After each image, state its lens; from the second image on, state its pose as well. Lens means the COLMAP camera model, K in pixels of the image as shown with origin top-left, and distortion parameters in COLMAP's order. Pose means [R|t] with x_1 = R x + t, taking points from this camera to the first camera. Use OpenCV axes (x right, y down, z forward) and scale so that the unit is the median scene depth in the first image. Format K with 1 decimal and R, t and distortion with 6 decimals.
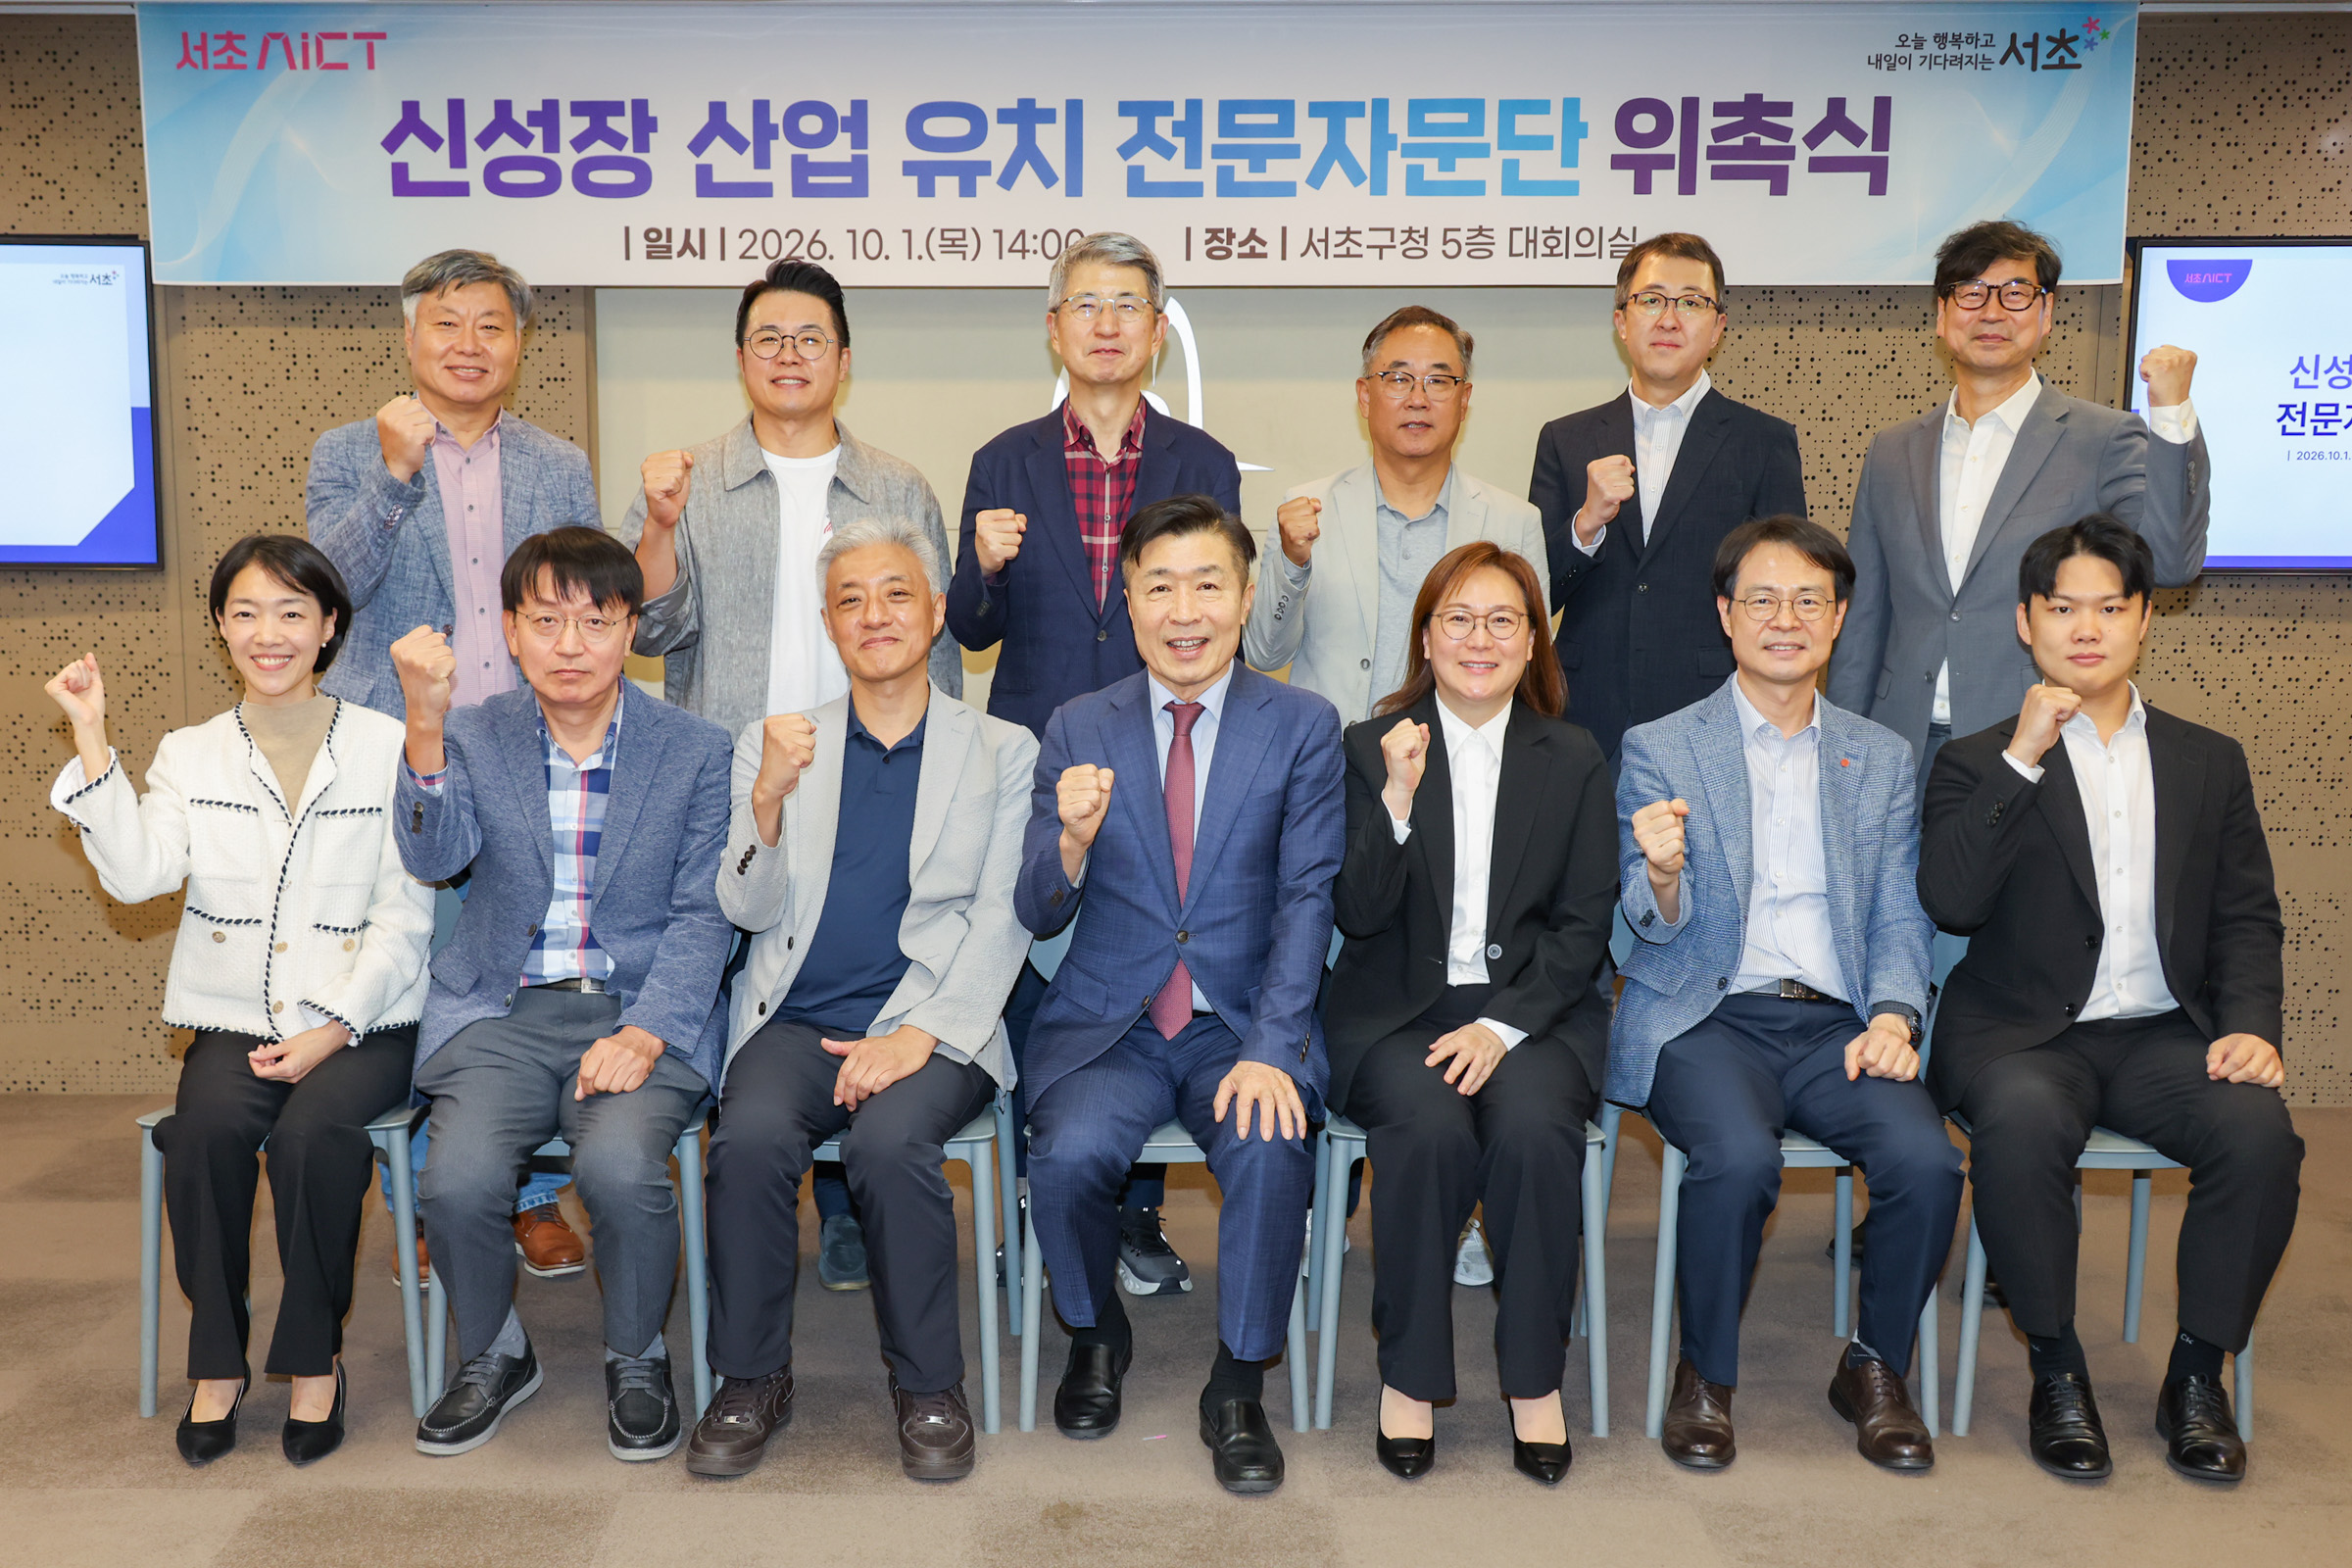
lens RADIAL K [[2413.4, 0, 1082.9], [0, 2413.4, 830.3], [0, 0, 1]] dist [0.015447, 0.001258]
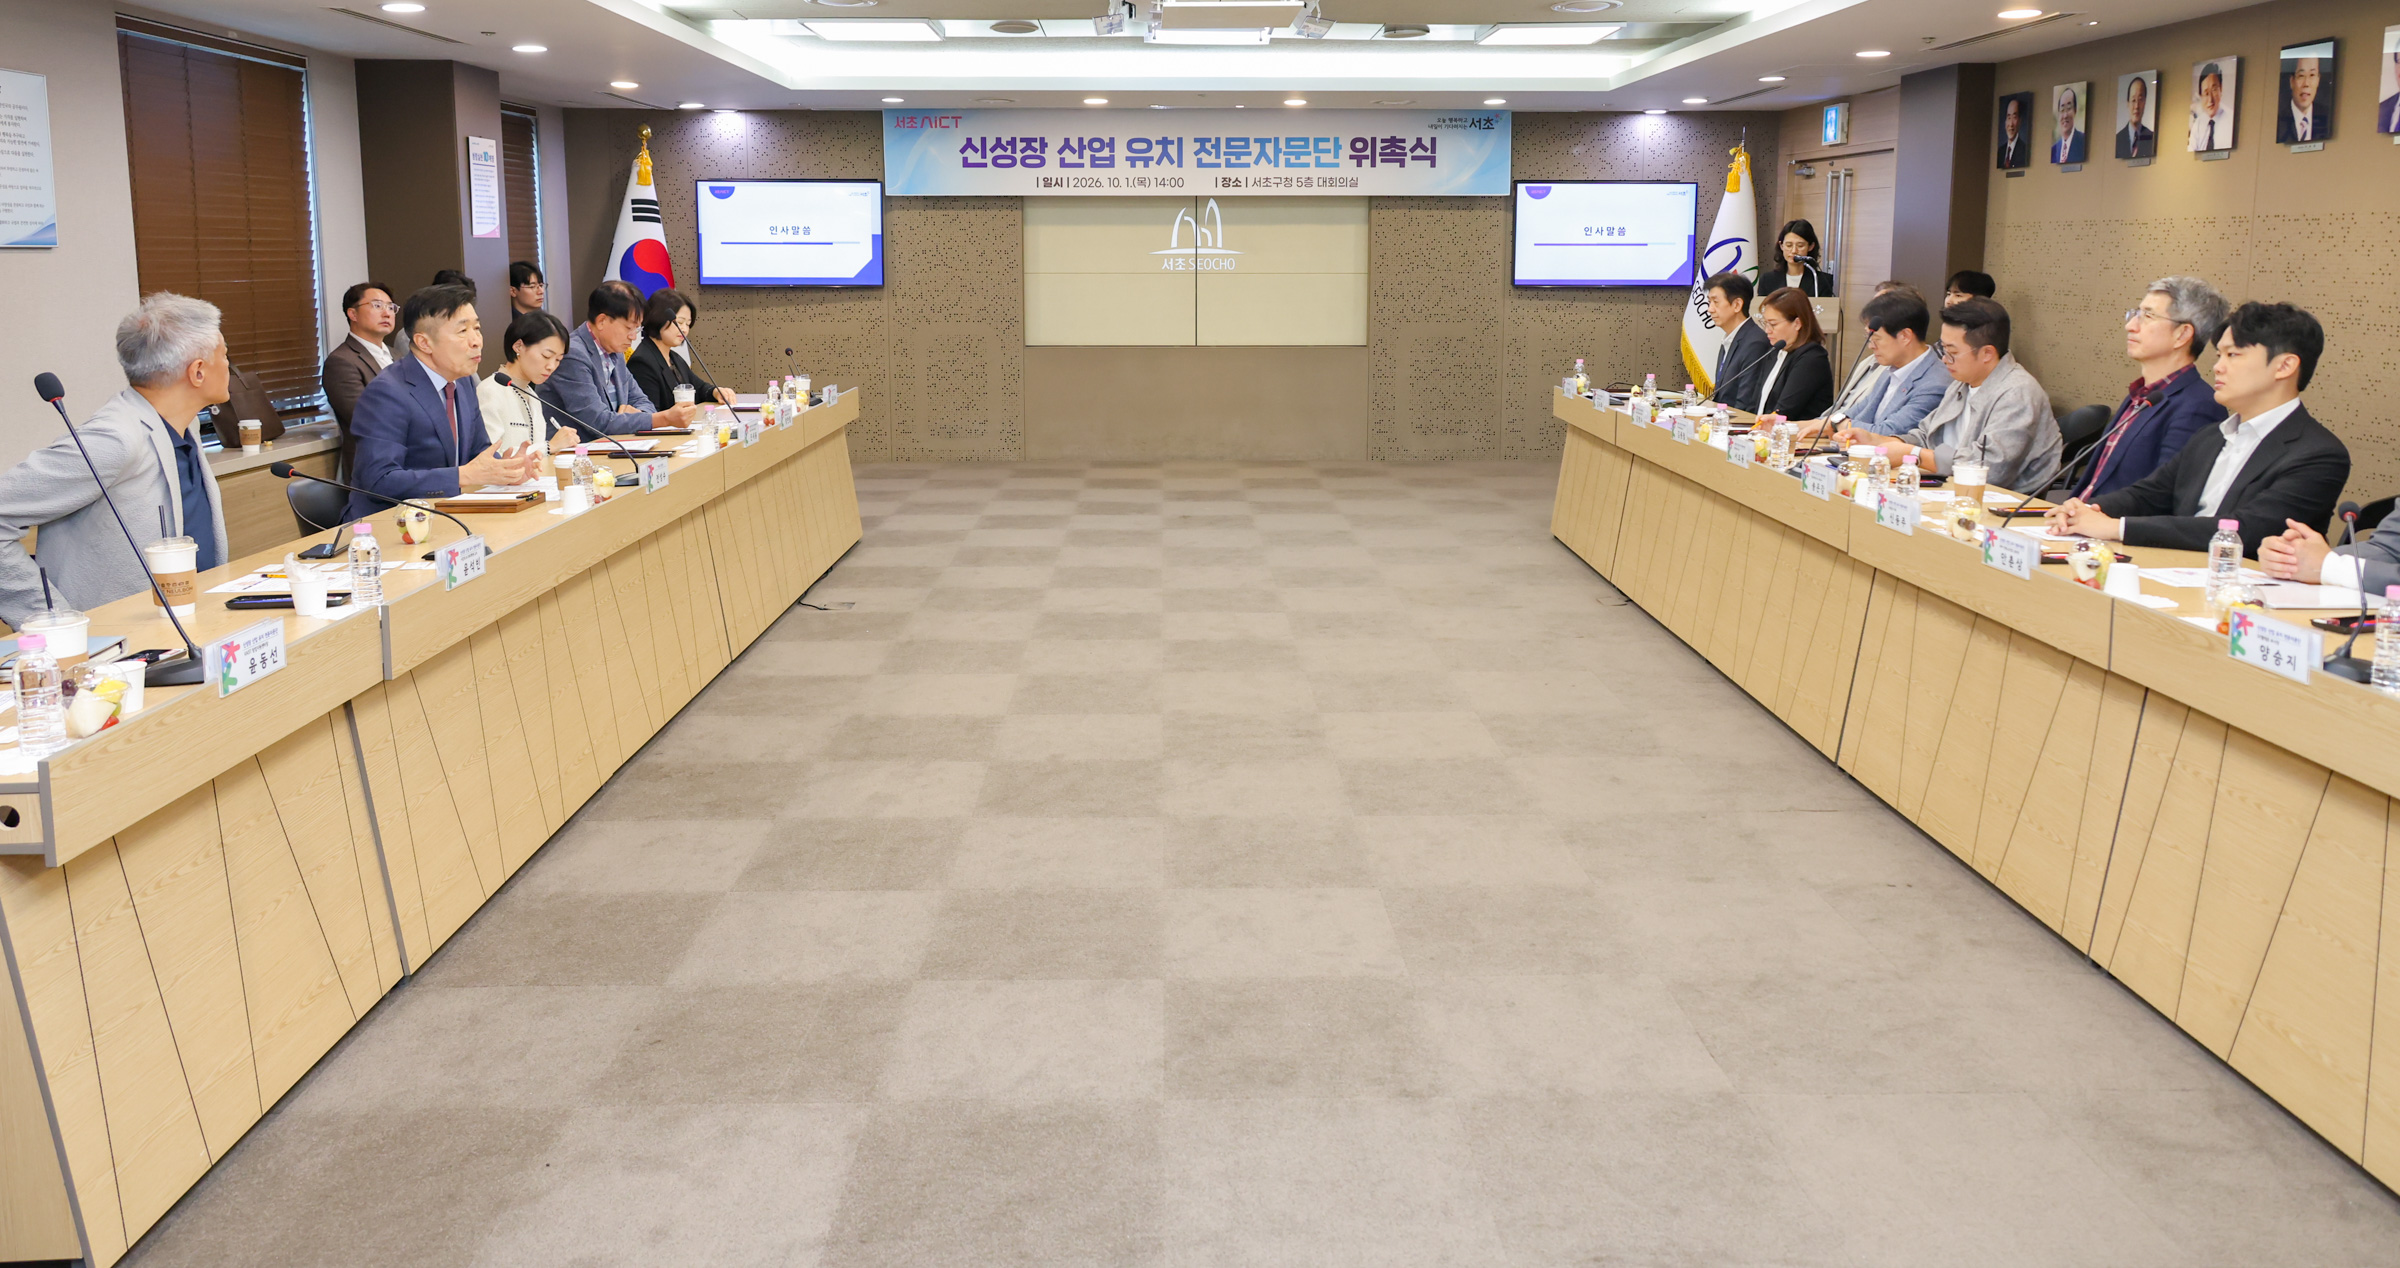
lens RADIAL K [[1528.5, 0, 1200.0], [0, 1528.5, 435.4], [0, 0, 1]] dist [0.004464, 0.000927]
pose [[0.999459, -0.005568, 0.032429, -0.044259], [0.006709, 0.999359, -0.035177, 0.157586], [-0.032212, 0.035376, 0.998855, -0.982221]]
